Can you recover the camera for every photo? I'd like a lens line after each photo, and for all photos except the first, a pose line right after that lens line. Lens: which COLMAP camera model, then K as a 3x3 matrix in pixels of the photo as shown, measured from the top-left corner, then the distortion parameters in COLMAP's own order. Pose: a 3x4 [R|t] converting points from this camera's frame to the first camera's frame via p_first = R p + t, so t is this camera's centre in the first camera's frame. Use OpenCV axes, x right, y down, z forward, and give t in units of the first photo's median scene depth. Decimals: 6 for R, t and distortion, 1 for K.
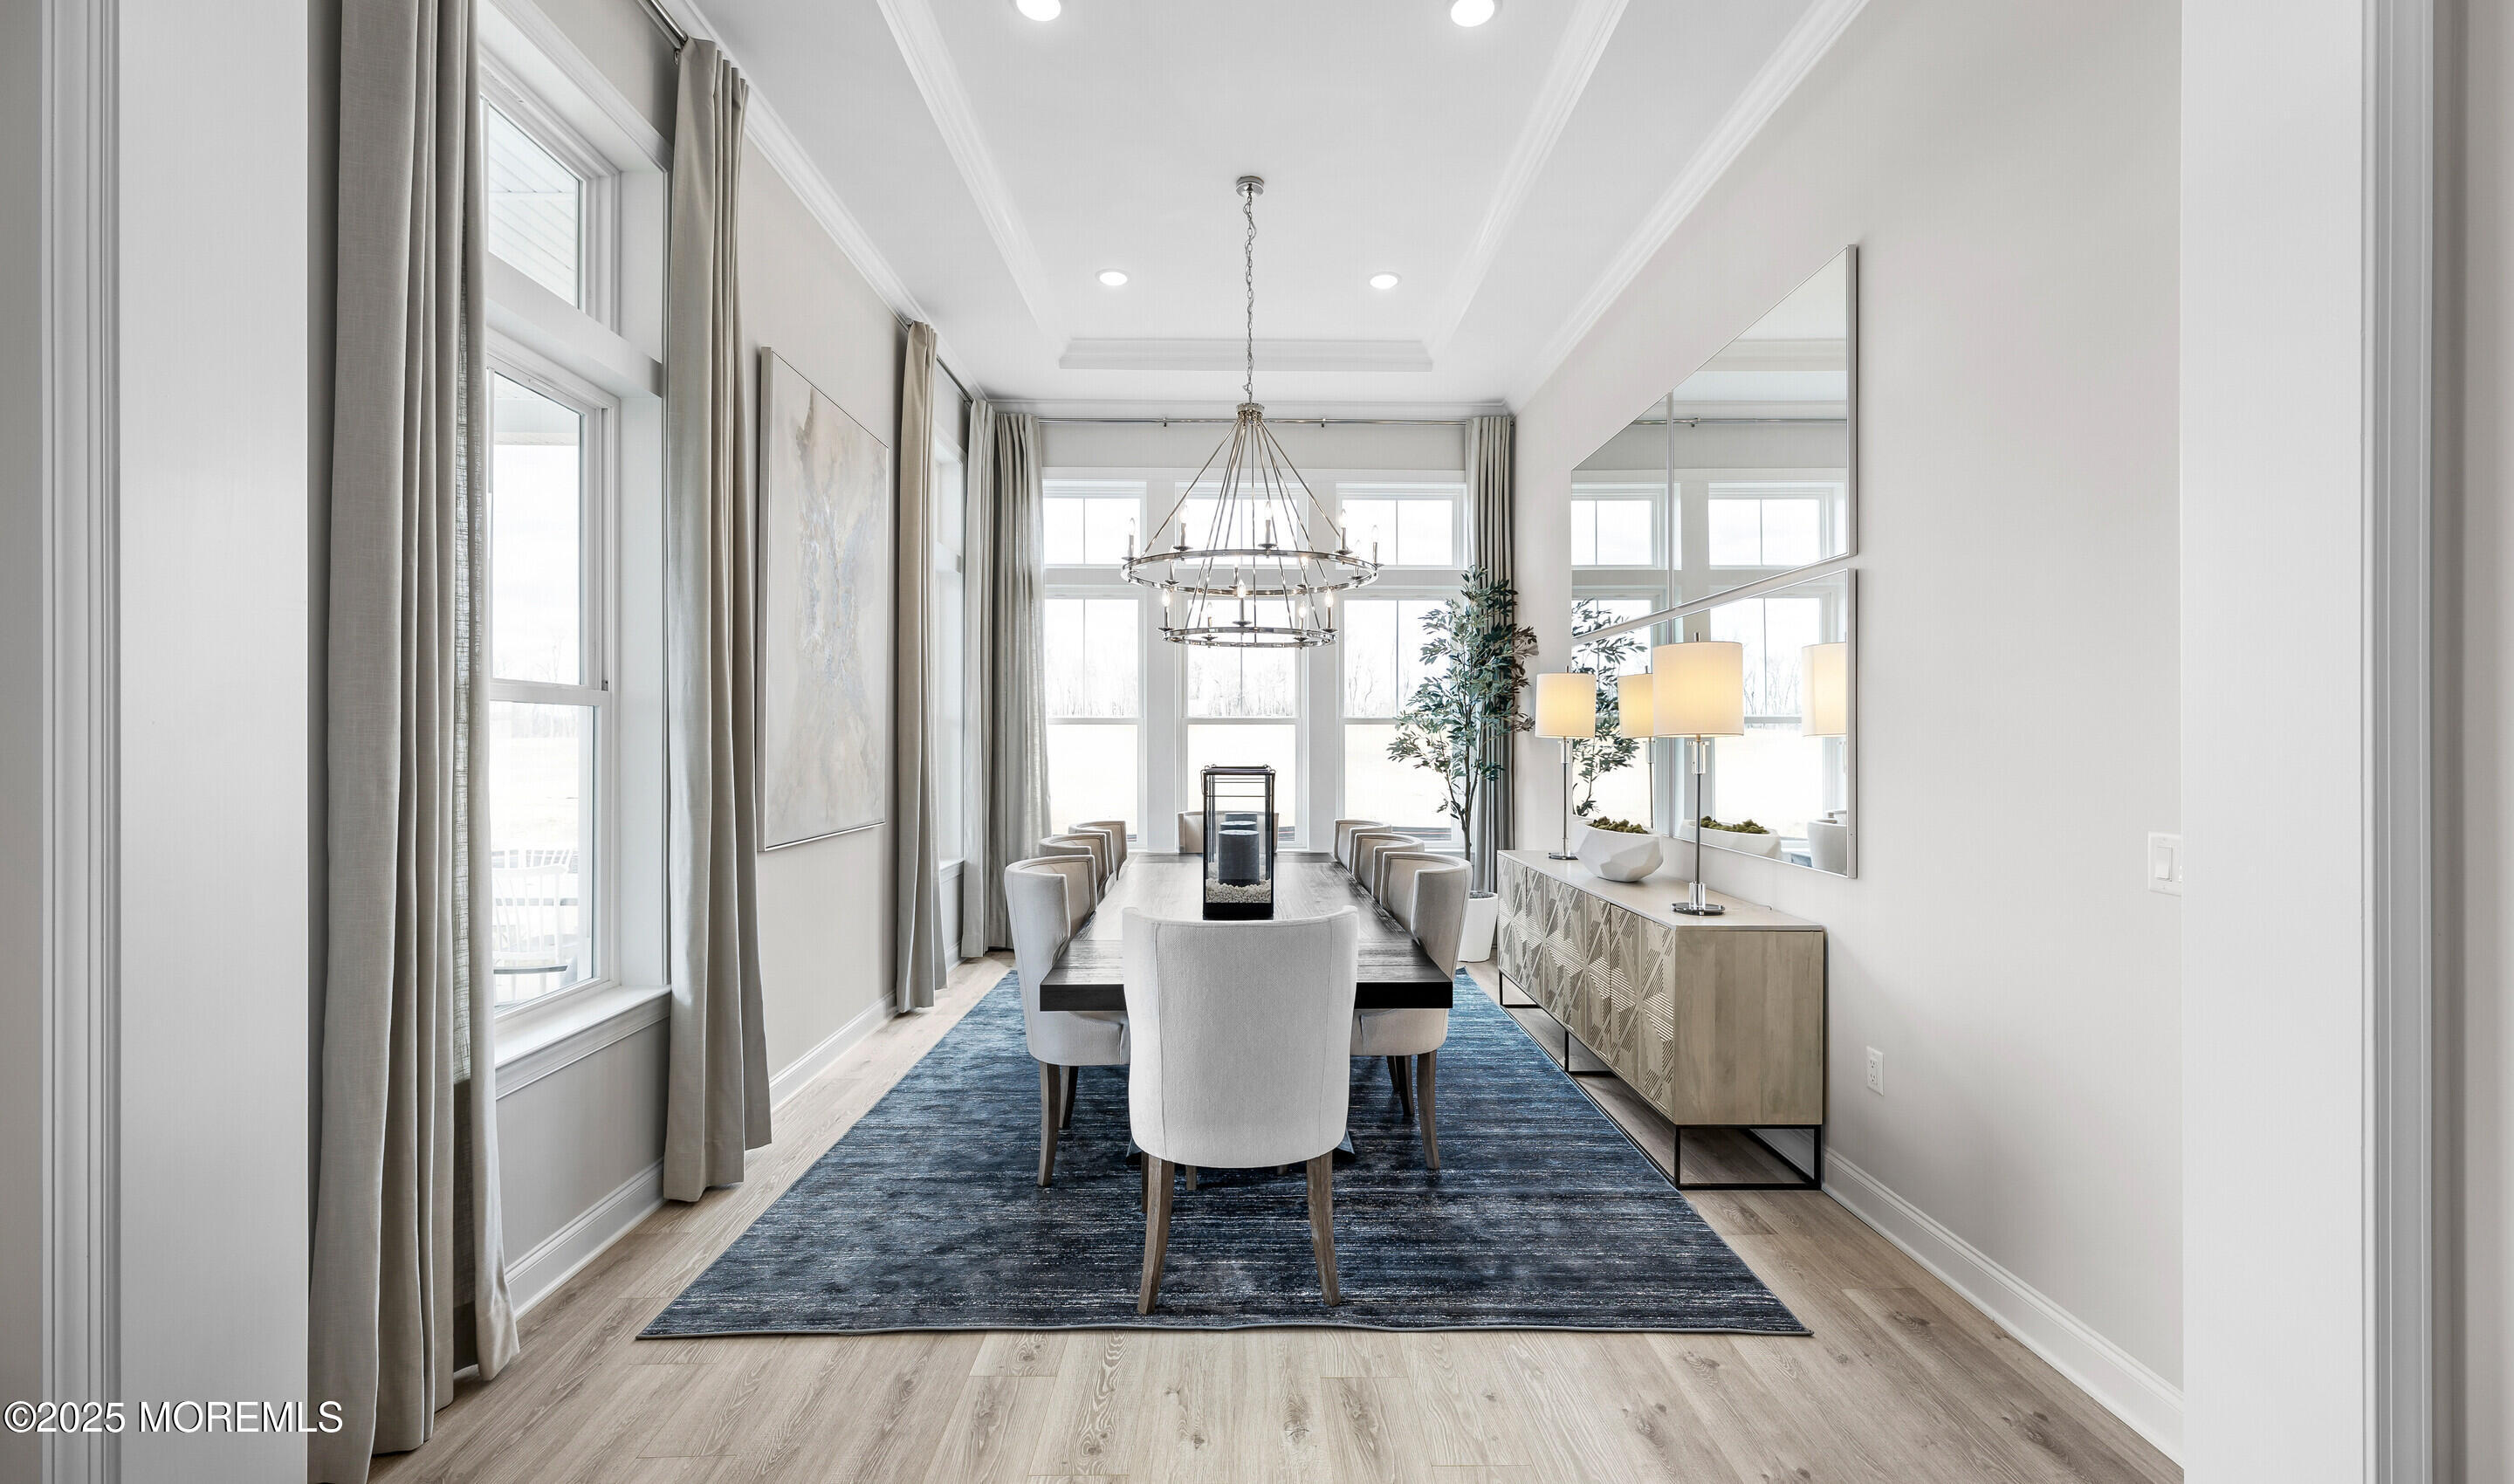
lens RADIAL K [[1004.8, 0, 1263.9], [0, 1004.8, 760.0], [0, 0, 1]] dist [0.001142, -0.000363]
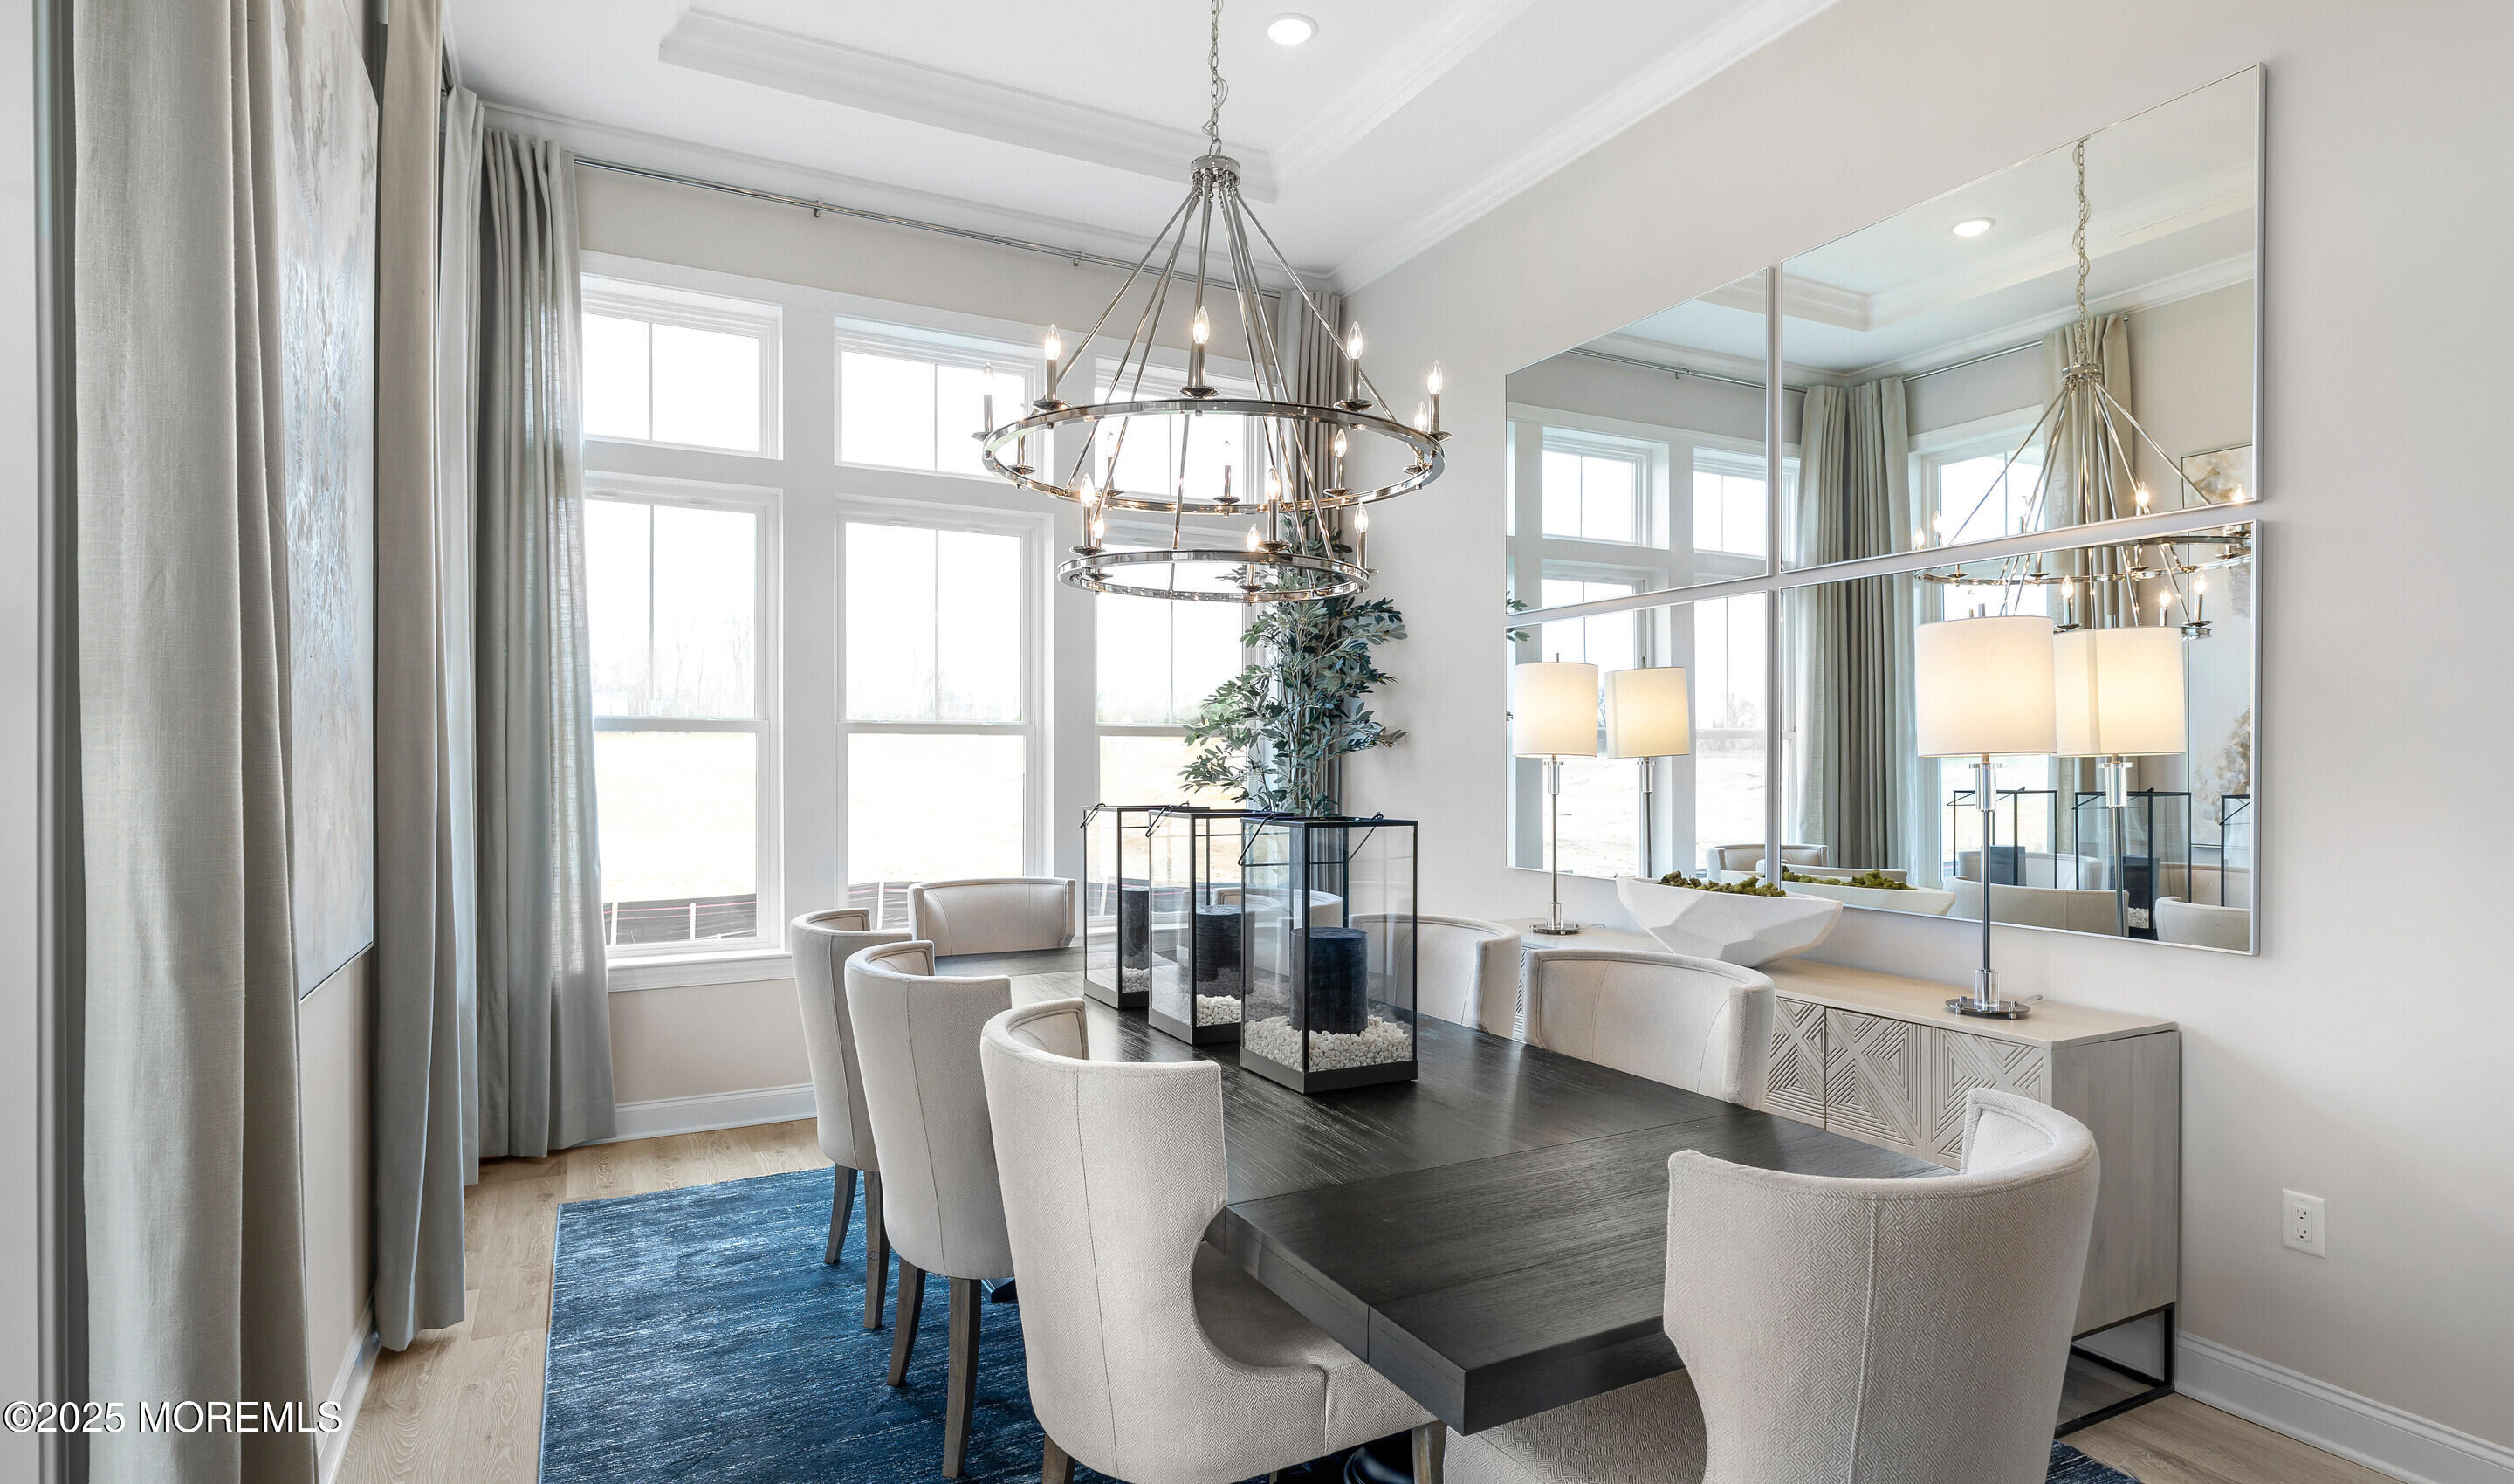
lens RADIAL K [[1263.6, 0, 1205.8], [0, 1263.6, 792.2], [0, 0, 1]] dist [-0.010613, 0.000590]
pose [[0.894870, -0.010027, 0.446215, -0.235538], [0.007194, 0.999942, 0.008042, -0.005690], [-0.446269, -0.003987, 0.894890, 0.264247]]
